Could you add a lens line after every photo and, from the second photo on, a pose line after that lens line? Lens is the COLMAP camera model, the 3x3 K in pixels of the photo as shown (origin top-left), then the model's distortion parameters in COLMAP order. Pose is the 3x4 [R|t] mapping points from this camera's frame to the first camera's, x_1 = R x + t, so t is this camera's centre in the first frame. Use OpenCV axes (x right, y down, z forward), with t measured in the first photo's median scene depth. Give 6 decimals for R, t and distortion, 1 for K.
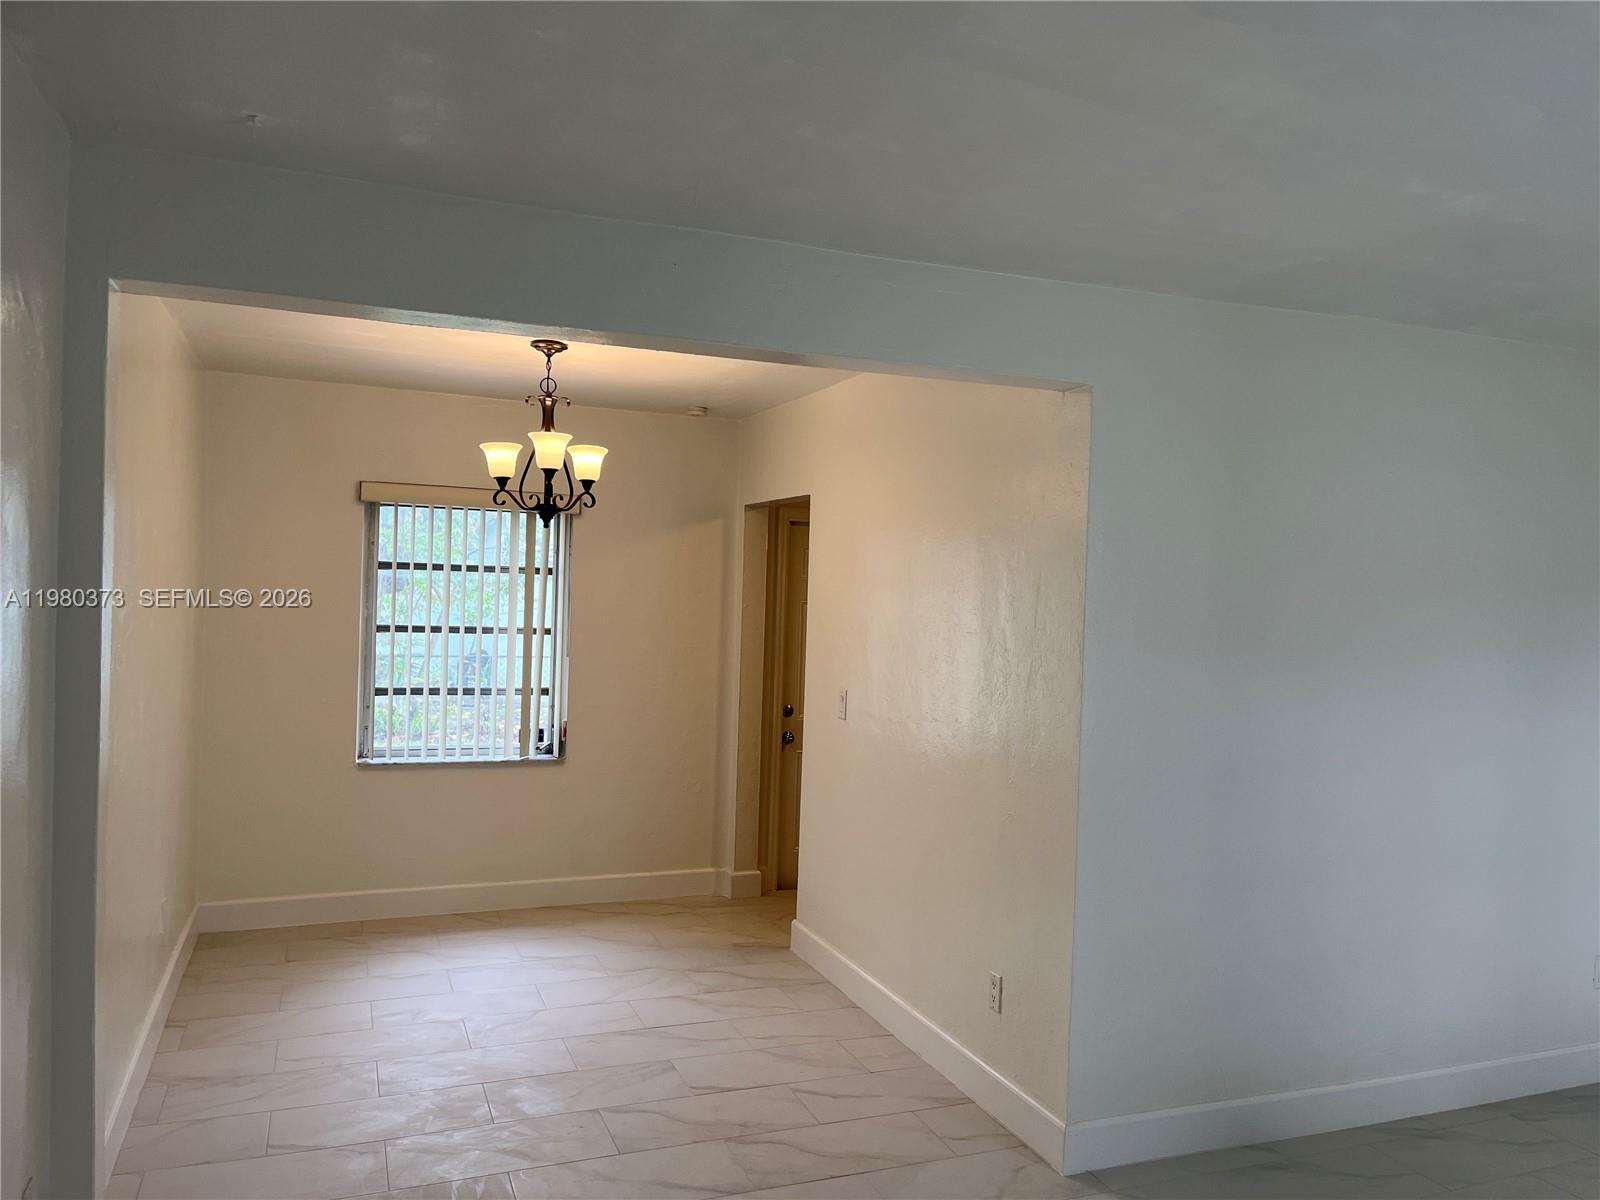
lens RADIAL K [[1229.3, 0, 814.7], [0, 1229.3, 605.9], [0, 0, 1]] dist [0.071946, -0.101941]
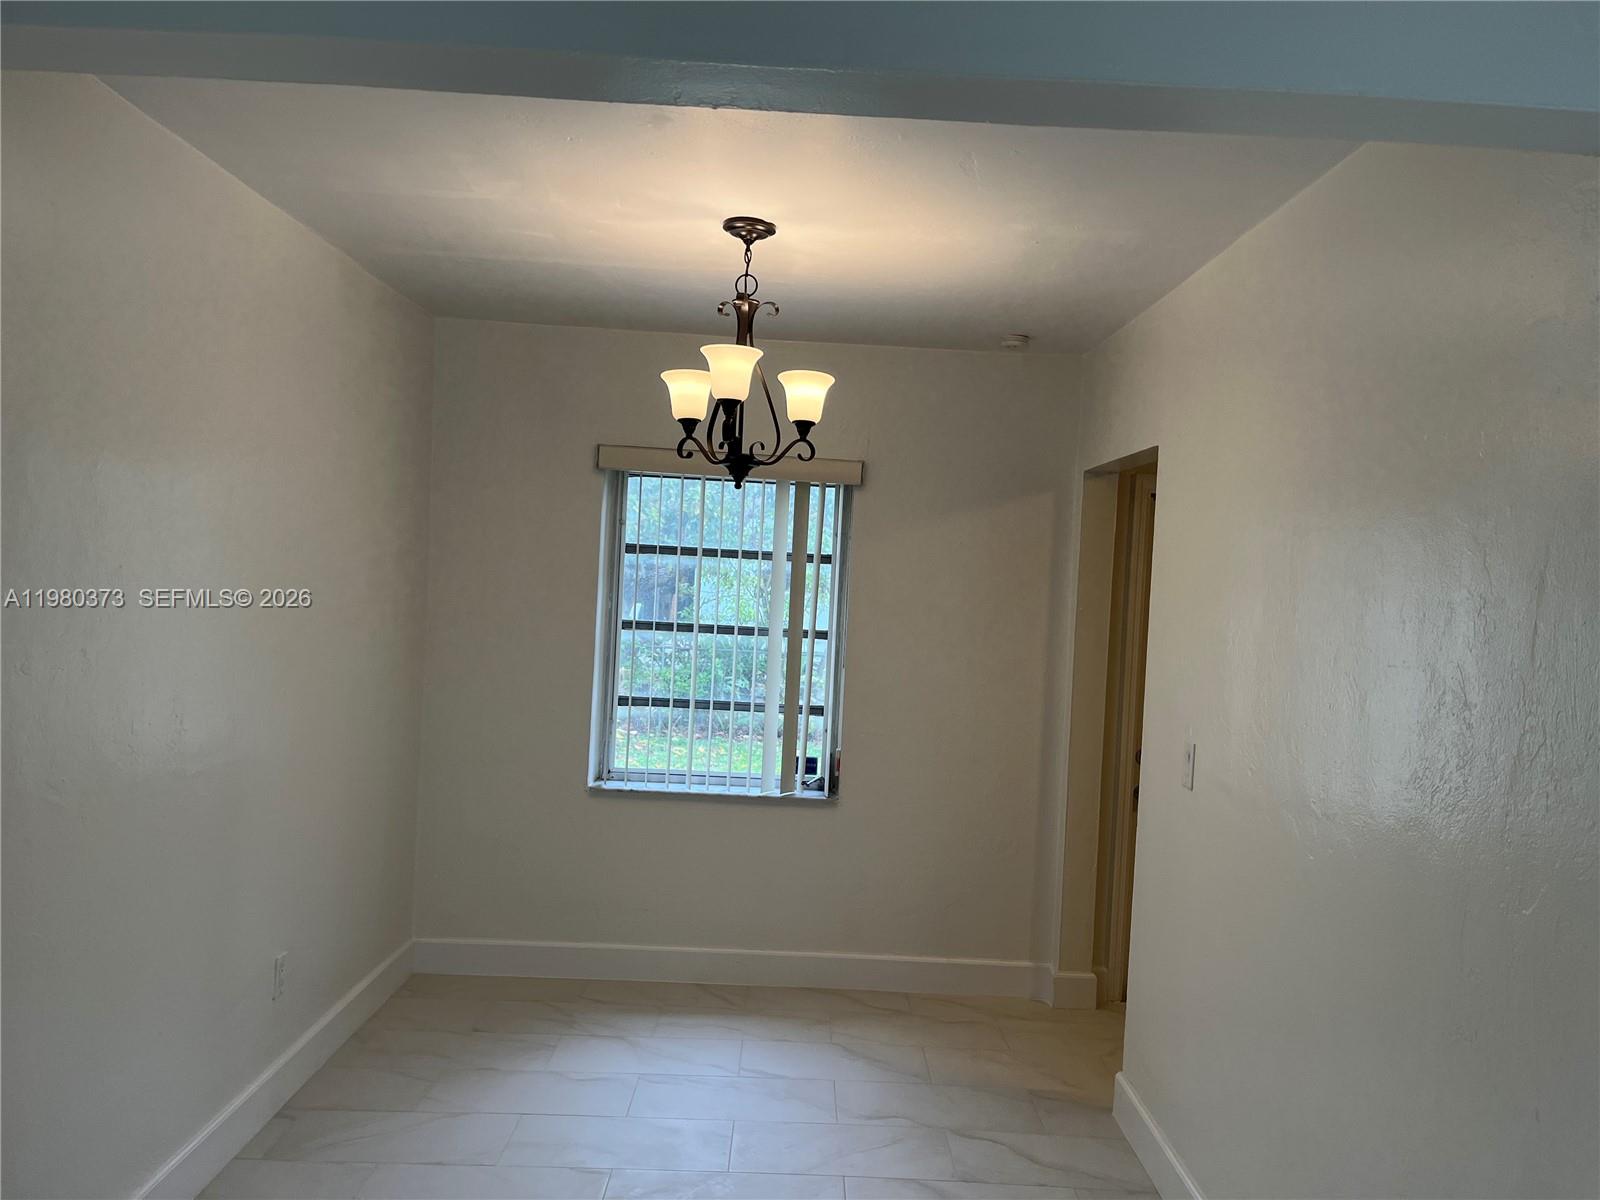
lens RADIAL K [[1229.3, 0, 810.6], [0, 1229.3, 604.0], [0, 0, 1]] dist [0.071946, -0.101941]
pose [[0.936890, 0.024586, -0.348760, 0.058605], [-0.026067, 0.999660, 0.000448, 0.000970], [0.348652, 0.008672, 0.937212, 0.311215]]
